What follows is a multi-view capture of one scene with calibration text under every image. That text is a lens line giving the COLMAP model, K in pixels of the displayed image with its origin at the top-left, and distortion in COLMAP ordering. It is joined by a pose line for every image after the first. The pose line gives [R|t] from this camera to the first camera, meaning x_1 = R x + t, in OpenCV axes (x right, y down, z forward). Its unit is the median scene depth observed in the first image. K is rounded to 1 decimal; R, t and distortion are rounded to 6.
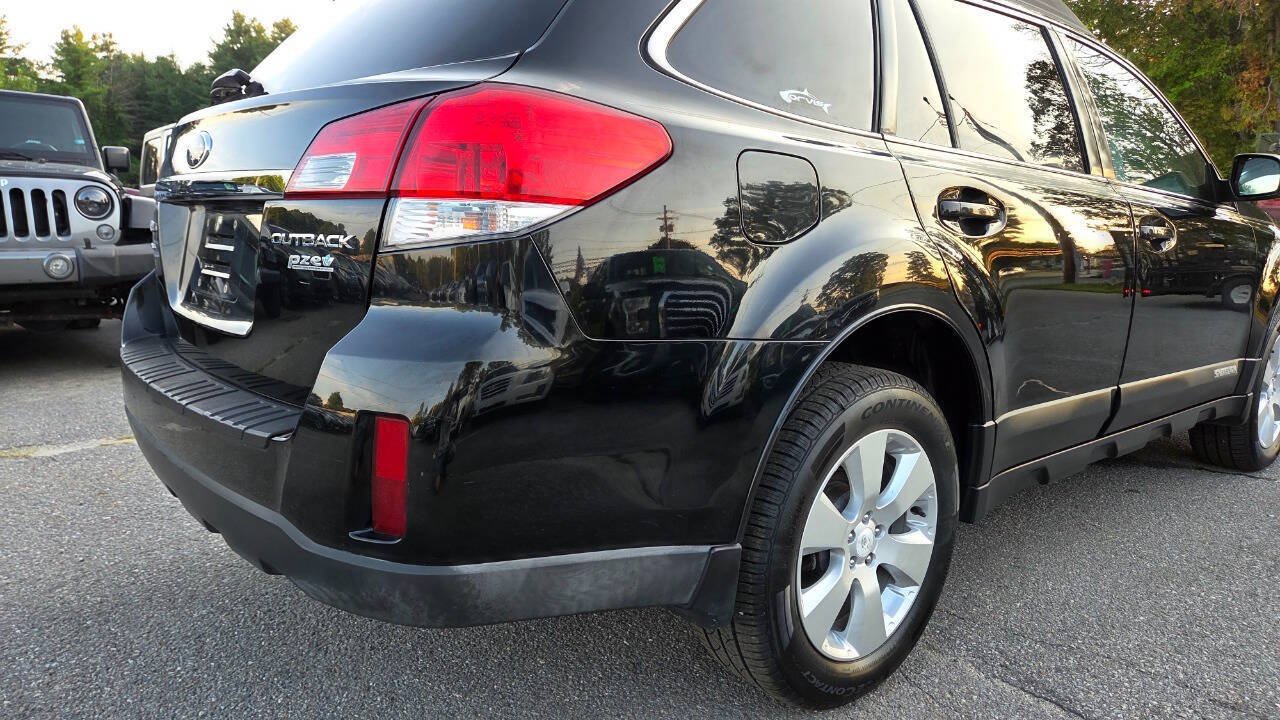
lens RADIAL K [[881.8, 0, 638.7], [0, 881.8, 358.1], [0, 0, 1]] dist [0.046751, -0.041403]
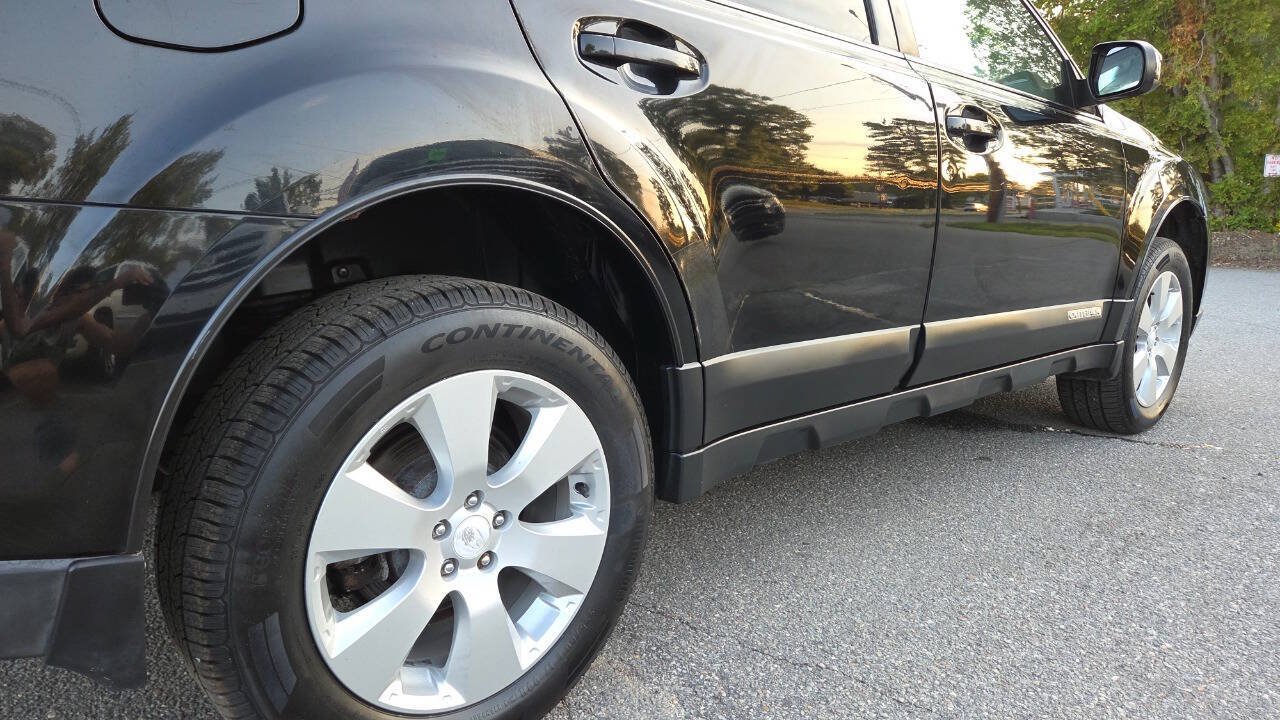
lens RADIAL K [[881.8, 0, 643.6], [0, 881.8, 359.3], [0, 0, 1]] dist [0.046751, -0.041403]
pose [[0.999094, -0.009712, 0.041446, 0.311356], [0.008589, 0.999594, 0.027186, 0.046438], [-0.041694, -0.026805, 0.998771, 0.275555]]
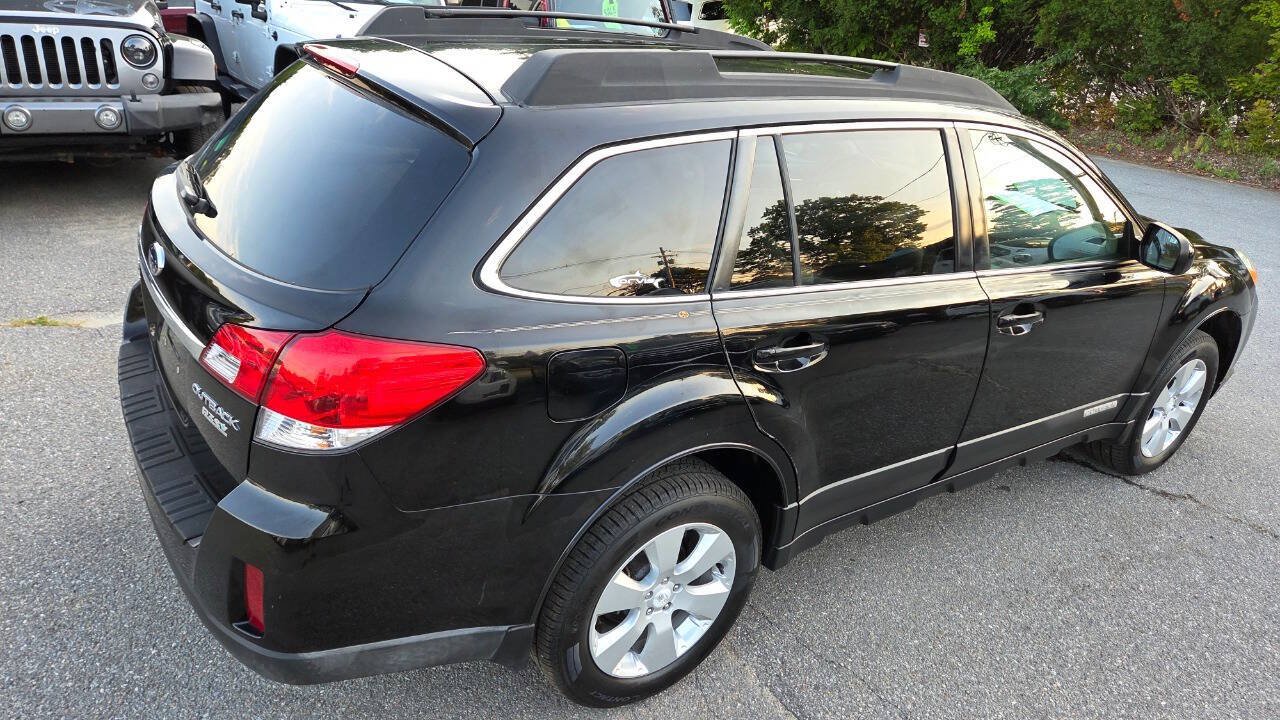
lens RADIAL K [[881.8, 0, 637.5], [0, 881.8, 353.4], [0, 0, 1]] dist [0.046751, -0.041403]
pose [[0.990259, 0.124274, -0.062796, 0.221784], [-0.104520, 0.961423, 0.254441, -0.400797], [0.091994, -0.245399, 0.965047, -0.147281]]
